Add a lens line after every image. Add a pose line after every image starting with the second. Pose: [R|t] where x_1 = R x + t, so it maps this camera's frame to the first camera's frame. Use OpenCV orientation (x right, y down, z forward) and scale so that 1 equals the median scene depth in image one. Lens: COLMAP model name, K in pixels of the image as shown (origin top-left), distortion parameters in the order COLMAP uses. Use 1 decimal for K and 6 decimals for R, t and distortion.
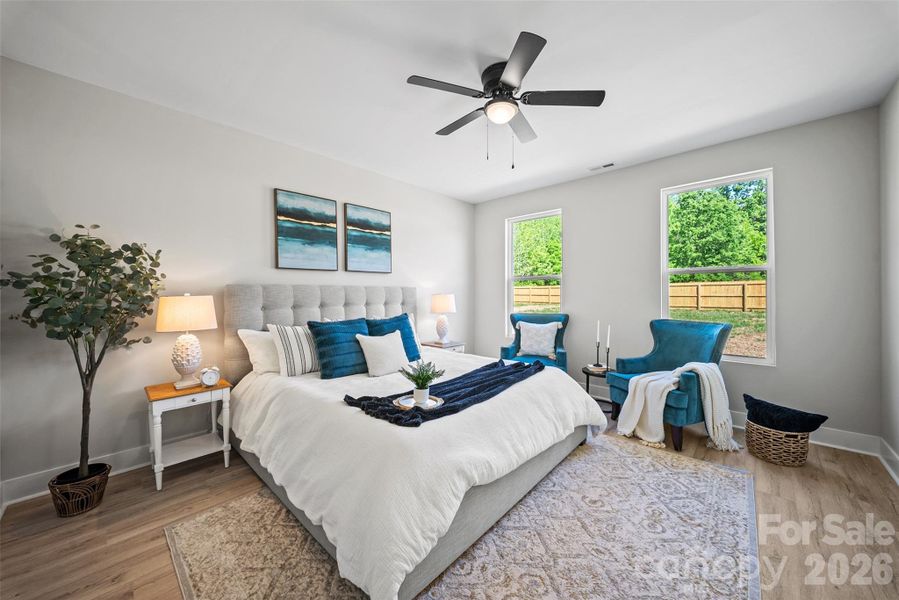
lens RADIAL K [[323.4, 0, 446.1], [0, 323.4, 295.5], [0, 0, 1]] dist [0.011307, -0.007079]
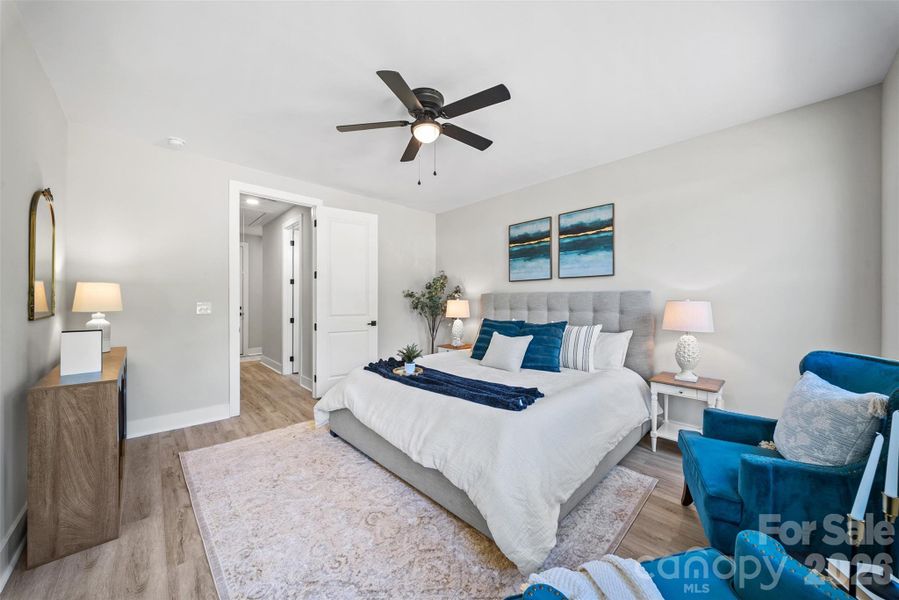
lens RADIAL K [[318.2, 0, 448.8], [0, 318.2, 298.4], [0, 0, 1]] dist [0.007930, -0.006749]
pose [[-0.054910, 0.001733, -0.998490, 0.796723], [-0.005727, 0.999981, 0.002051, -0.009986], [0.998475, 0.005831, -0.054899, 0.728830]]
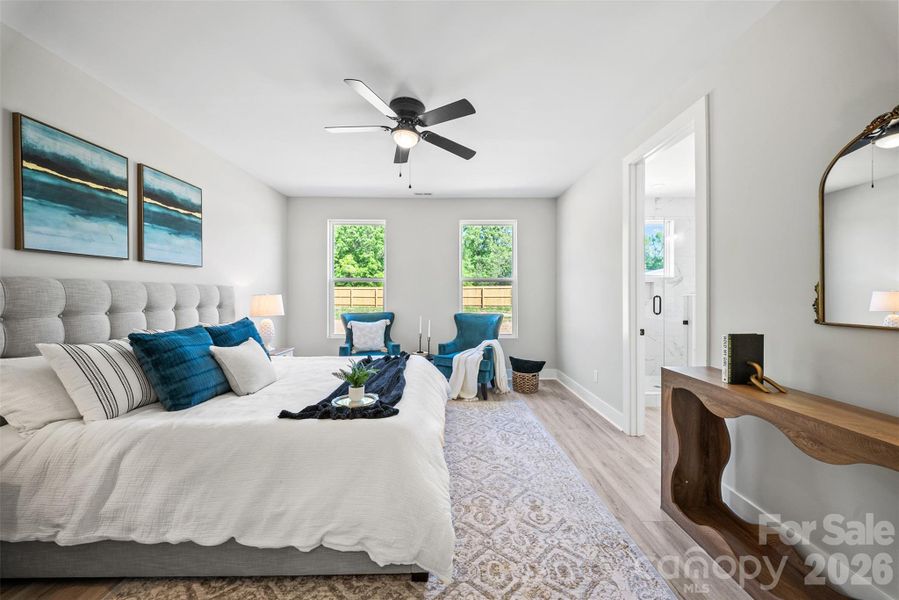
lens RADIAL K [[318.2, 0, 448.8], [0, 318.2, 298.4], [0, 0, 1]] dist [0.007930, -0.006749]
pose [[0.720436, -0.003355, 0.693514, -0.323880], [-0.001686, 0.999977, 0.006590, -0.000479], [-0.693520, -0.005917, 0.720413, 0.044474]]
